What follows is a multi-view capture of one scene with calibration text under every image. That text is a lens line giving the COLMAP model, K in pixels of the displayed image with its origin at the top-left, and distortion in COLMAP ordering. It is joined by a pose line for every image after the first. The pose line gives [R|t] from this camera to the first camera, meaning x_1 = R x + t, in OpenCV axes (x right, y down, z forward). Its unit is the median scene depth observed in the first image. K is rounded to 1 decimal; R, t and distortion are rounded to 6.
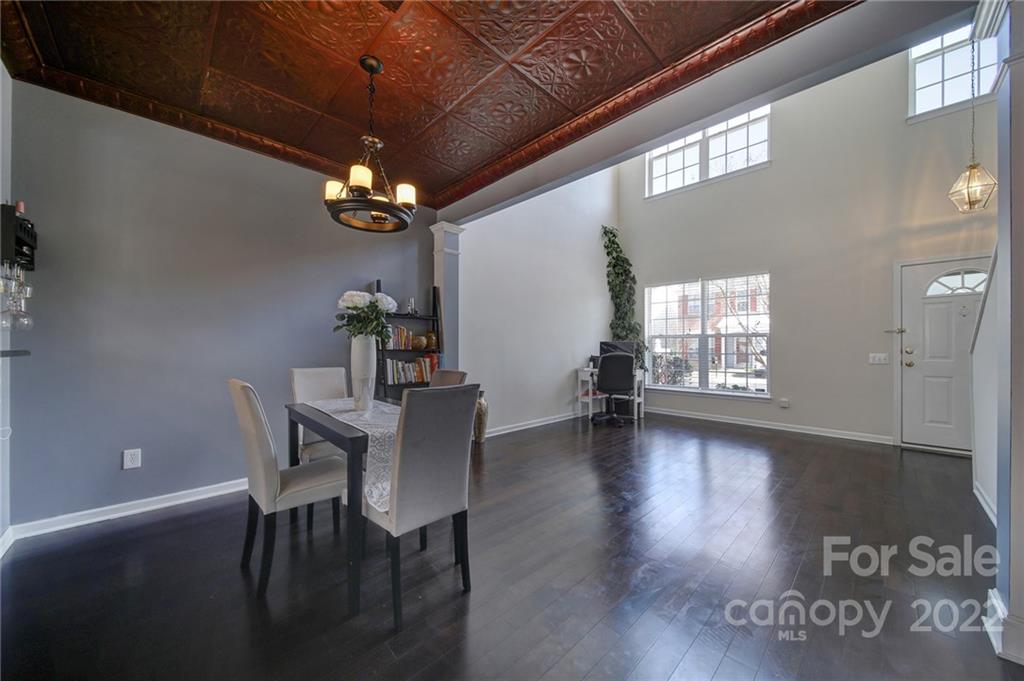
lens RADIAL K [[353.7, 0, 511.8], [0, 353.7, 345.2], [0, 0, 1]] dist [-0.012195, -0.000033]
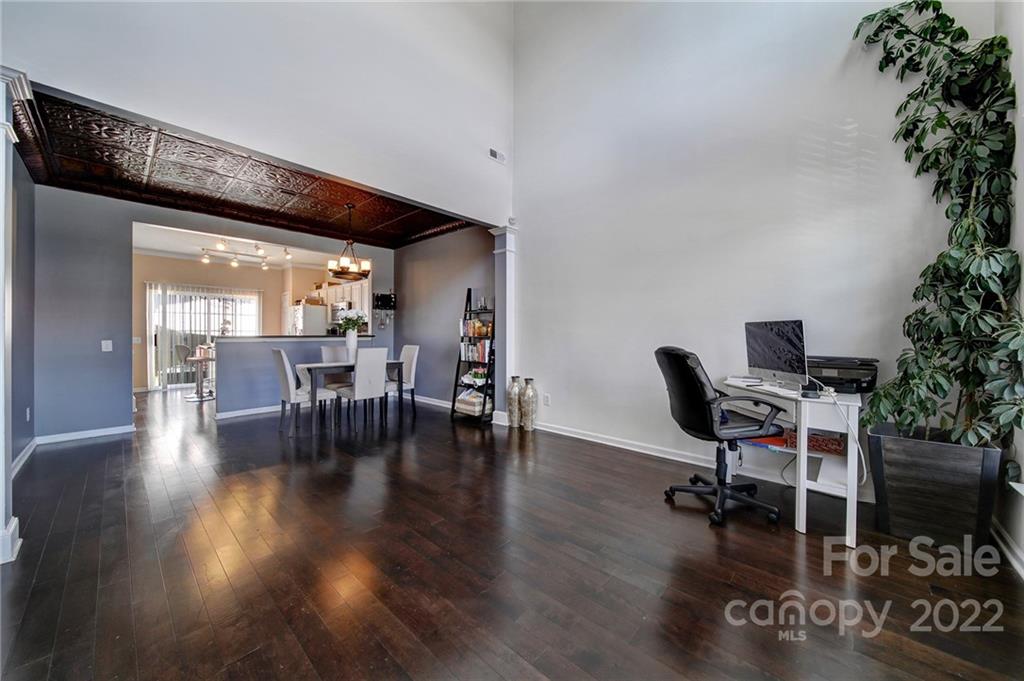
lens RADIAL K [[364.3, 0, 511.8], [0, 364.3, 336.0], [0, 0, 1]] dist [-0.002434, -0.000181]
pose [[0.065058, 0.005050, -0.997869, 0.979127], [0.000785, 0.999987, 0.005111, 0.003577], [0.997881, -0.001116, 0.065053, 0.941476]]
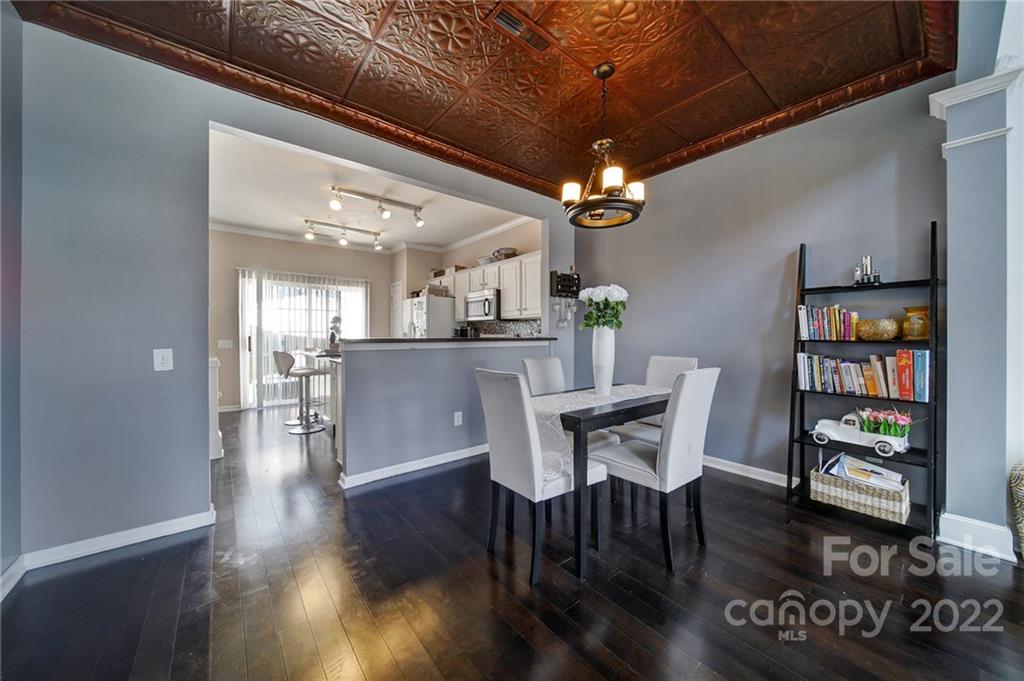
lens RADIAL K [[357.6, 0, 512.2], [0, 357.6, 337.4], [0, 0, 1]] dist [-0.005641, 0.000153]
pose [[-0.077243, 0.006154, -0.996993, 0.349280], [0.002289, 0.999979, 0.005995, 0.001471], [0.997010, -0.001819, -0.077256, 0.404270]]
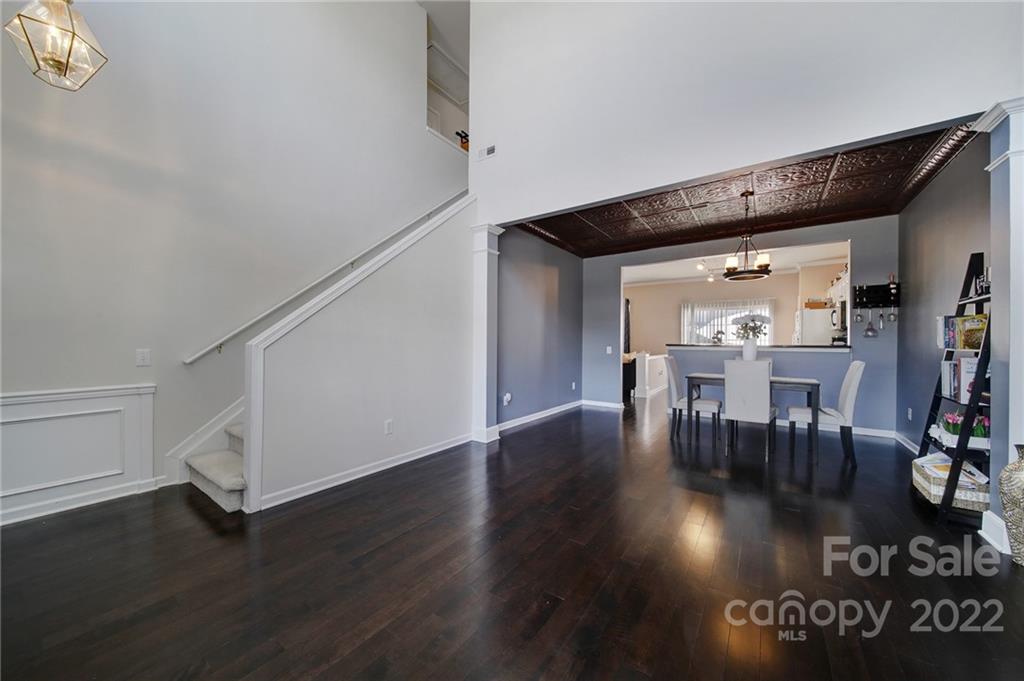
lens RADIAL K [[357.6, 0, 512.2], [0, 357.6, 337.4], [0, 0, 1]] dist [-0.005641, 0.000153]
pose [[-0.981634, -0.010152, -0.190505, 0.605692], [-0.007895, 0.999889, -0.012606, 0.004691], [0.190612, -0.010871, -0.981605, 1.335857]]
